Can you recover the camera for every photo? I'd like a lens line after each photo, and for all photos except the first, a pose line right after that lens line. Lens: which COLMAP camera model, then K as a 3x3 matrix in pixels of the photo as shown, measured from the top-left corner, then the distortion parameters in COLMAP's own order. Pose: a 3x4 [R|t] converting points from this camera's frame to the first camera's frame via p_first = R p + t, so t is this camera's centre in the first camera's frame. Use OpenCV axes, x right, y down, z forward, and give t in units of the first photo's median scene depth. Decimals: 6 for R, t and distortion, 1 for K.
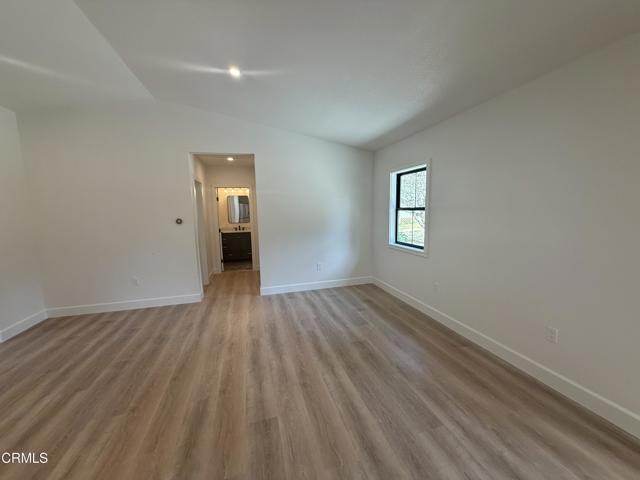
lens RADIAL K [[256.4, 0, 319.9], [0, 256.4, 240.2], [0, 0, 1]] dist [0.000802, -0.000298]
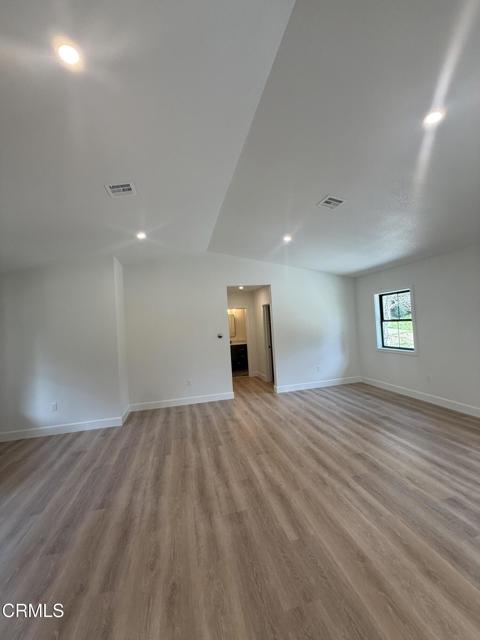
lens RADIAL K [[256.4, 0, 240.8], [0, 256.4, 320.9], [0, 0, 1]] dist [0.000802, -0.000298]
pose [[0.998990, -0.037107, -0.025337, -0.411128], [0.033143, 0.989299, -0.142090, 0.042786], [0.030338, 0.141107, 0.989529, -0.337276]]
